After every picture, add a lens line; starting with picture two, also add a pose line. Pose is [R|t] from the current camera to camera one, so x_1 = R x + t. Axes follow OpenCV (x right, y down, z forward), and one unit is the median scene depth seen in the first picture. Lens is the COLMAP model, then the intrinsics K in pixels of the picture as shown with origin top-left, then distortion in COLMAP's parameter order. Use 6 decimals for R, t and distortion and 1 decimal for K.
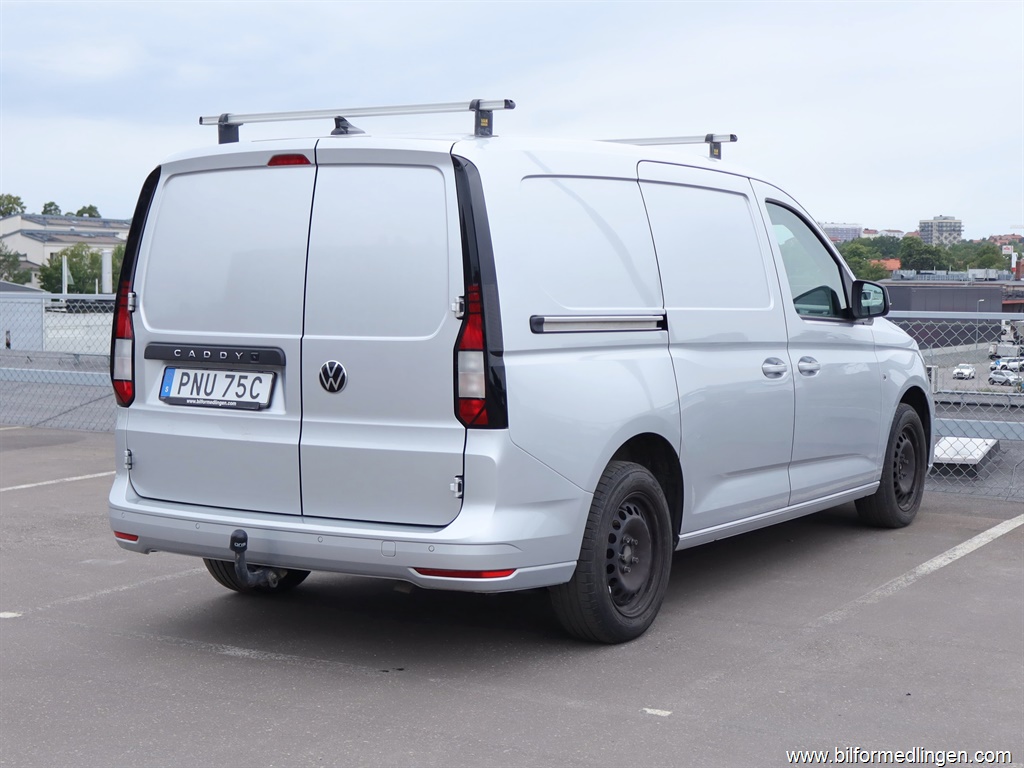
lens RADIAL K [[1715.3, 0, 514.7], [0, 1715.3, 380.2], [0, 0, 1]] dist [0.021806, 0.000000]
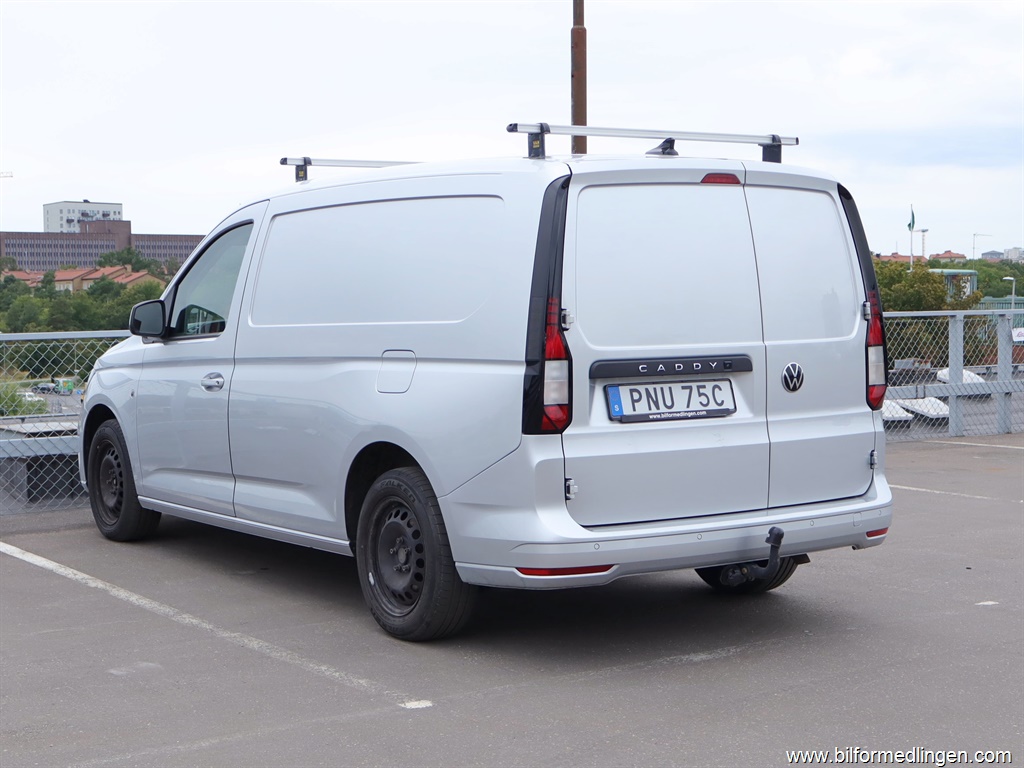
lens RADIAL K [[1715.3, 0, 516.6], [0, 1715.3, 359.7], [0, 0, 1]] dist [0.021806, 0.000000]
pose [[0.408417, -0.048114, 0.911526, -1.143874], [0.075213, 0.996988, 0.018926, -0.045926], [-0.909691, 0.060829, 0.410806, 0.678855]]
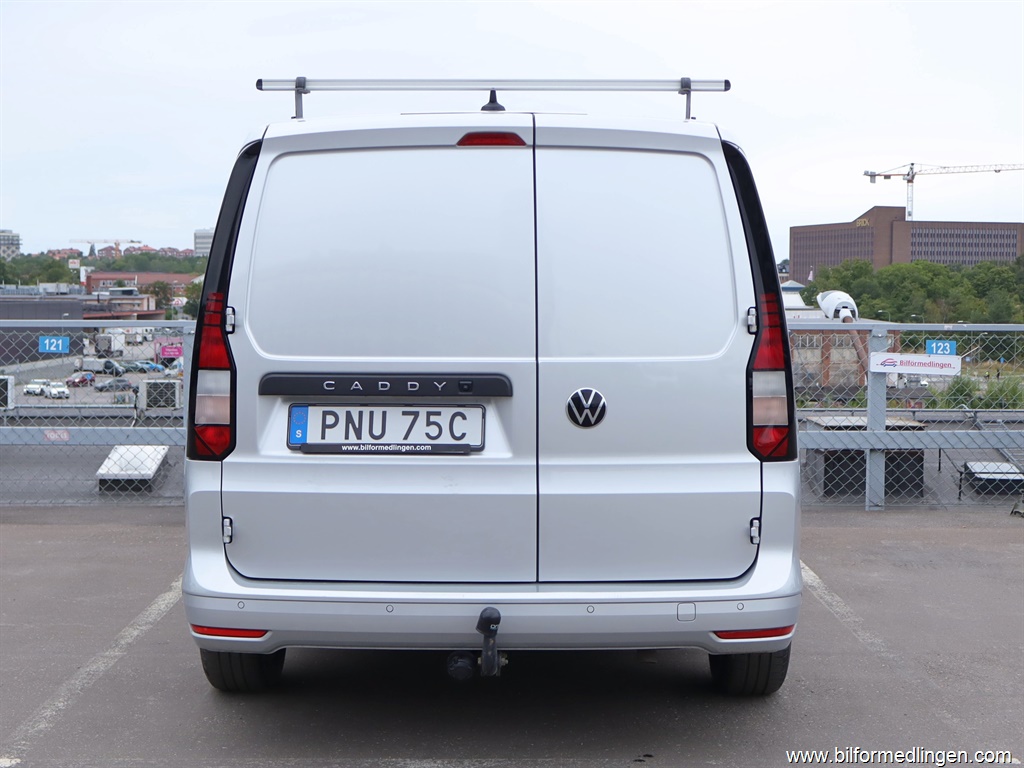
lens RADIAL K [[1715.3, 0, 513.3], [0, 1715.3, 377.7], [0, 0, 1]] dist [0.021806, 0.000000]
pose [[0.852944, -0.030612, 0.521104, -0.537086], [0.035694, 0.999363, 0.000283, -0.017084], [-0.520781, 0.018359, 0.853493, 0.311721]]
